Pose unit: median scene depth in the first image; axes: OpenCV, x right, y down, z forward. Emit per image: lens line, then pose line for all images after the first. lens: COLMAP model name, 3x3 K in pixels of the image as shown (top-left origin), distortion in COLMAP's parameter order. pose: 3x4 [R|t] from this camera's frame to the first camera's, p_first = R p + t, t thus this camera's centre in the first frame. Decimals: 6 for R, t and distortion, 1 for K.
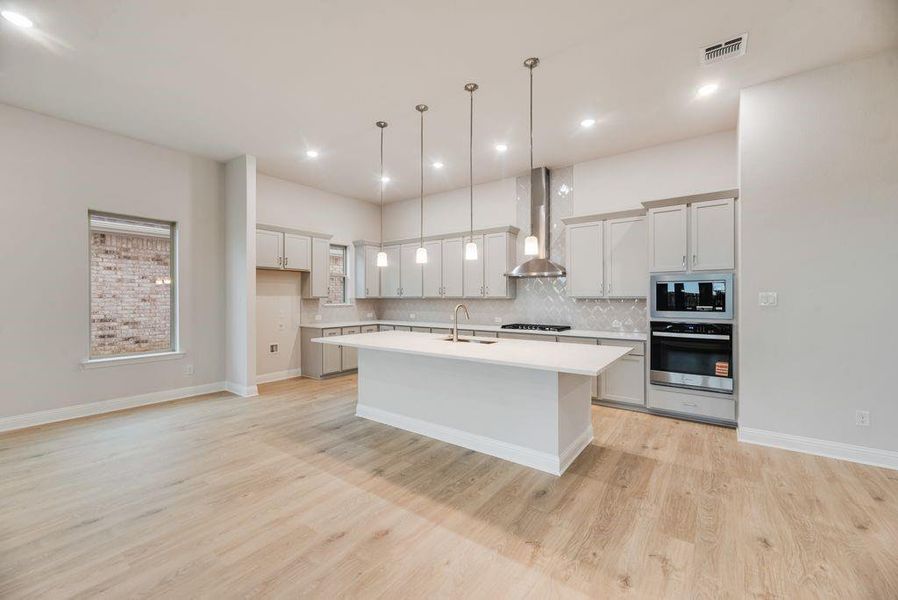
lens RADIAL K [[364.4, 0, 446.4], [0, 364.4, 300.4], [0, 0, 1]] dist [0.002246, 0.000106]
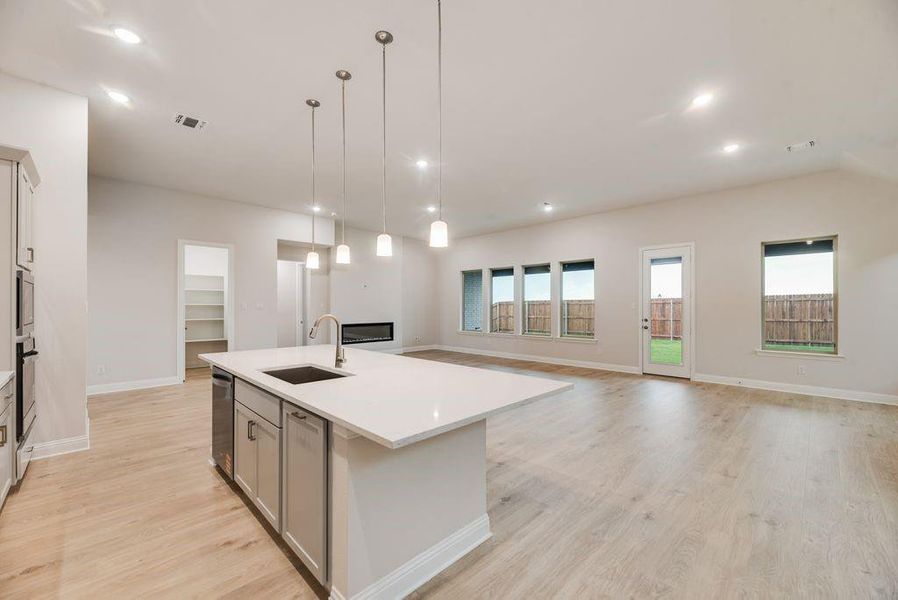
lens RADIAL K [[364.4, 0, 447.4], [0, 364.4, 303.8], [0, 0, 1]] dist [0.002246, 0.000106]
pose [[-0.987990, 0.000868, 0.154516, -0.323692], [0.000508, 0.999997, -0.002375, -0.009830], [-0.154517, -0.002268, -0.987987, 1.836806]]
